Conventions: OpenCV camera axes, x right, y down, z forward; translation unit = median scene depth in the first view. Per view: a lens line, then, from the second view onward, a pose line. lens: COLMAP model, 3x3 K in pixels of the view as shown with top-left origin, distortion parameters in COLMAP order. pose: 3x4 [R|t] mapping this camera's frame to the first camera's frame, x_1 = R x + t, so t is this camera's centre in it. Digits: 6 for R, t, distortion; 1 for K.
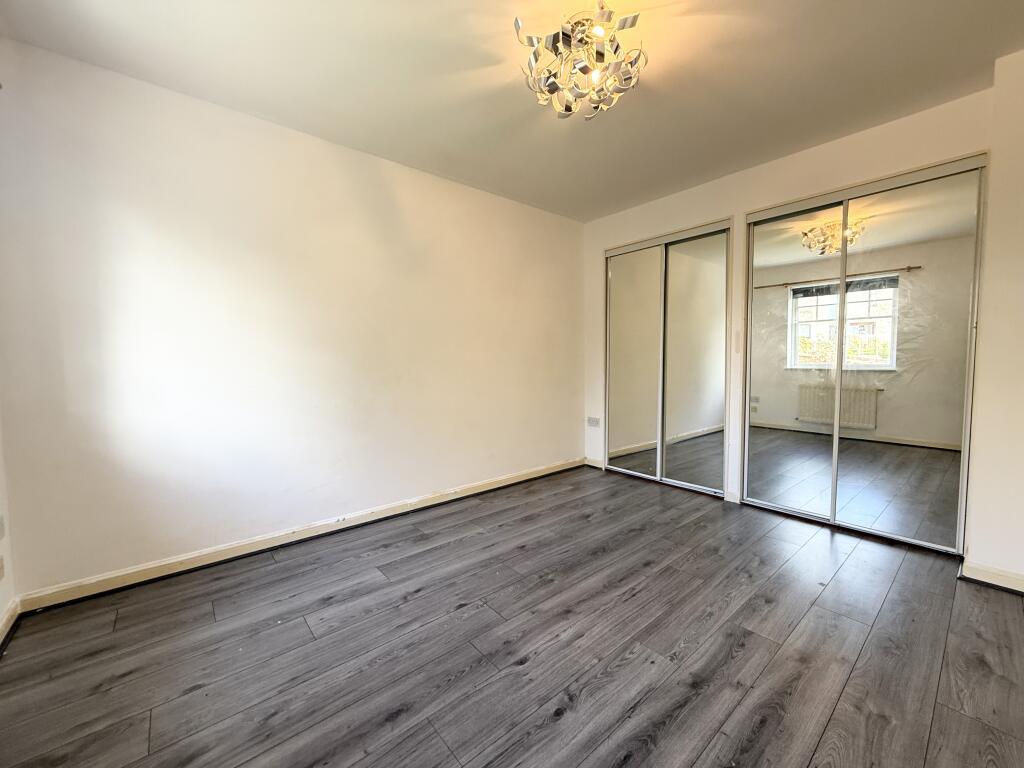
lens RADIAL K [[407.1, 0, 510.8], [0, 407.1, 384.0], [0, 0, 1]] dist [-0.001220, 0.000130]
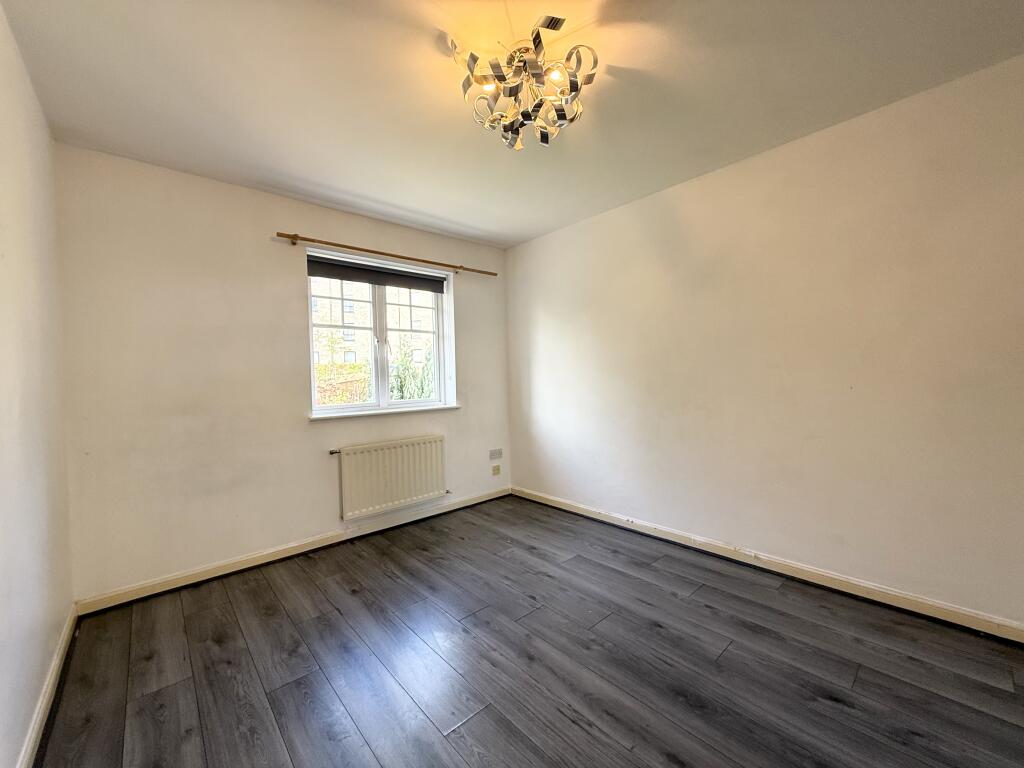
lens RADIAL K [[407.1, 0, 509.9], [0, 407.1, 385.5], [0, 0, 1]] dist [-0.001220, 0.000130]
pose [[0.031345, 0.030899, -0.999031, 0.989845], [-0.032101, 0.999038, 0.029892, -0.108900], [0.998993, 0.031133, 0.032306, 0.813739]]
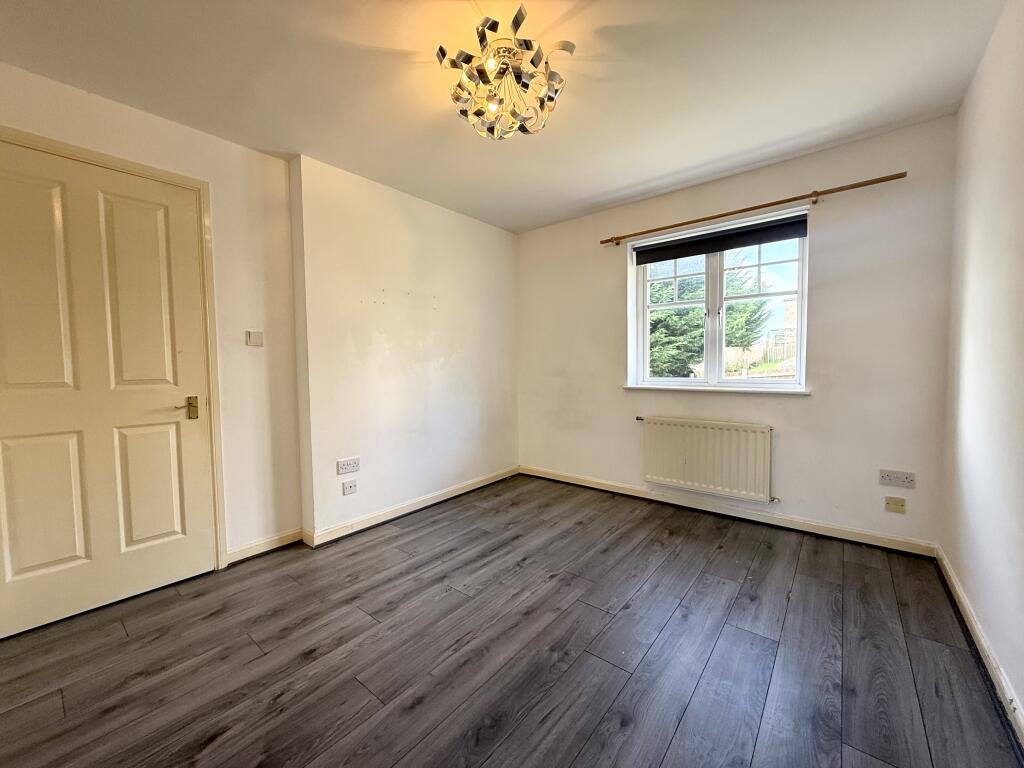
lens RADIAL K [[407.1, 0, 508.0], [0, 407.1, 384.0], [0, 0, 1]] dist [-0.001220, 0.000130]
pose [[-0.983987, 0.032195, -0.175311, 0.322695], [0.012938, 0.993859, 0.109898, -0.137483], [0.177773, 0.105870, -0.978360, 1.781789]]
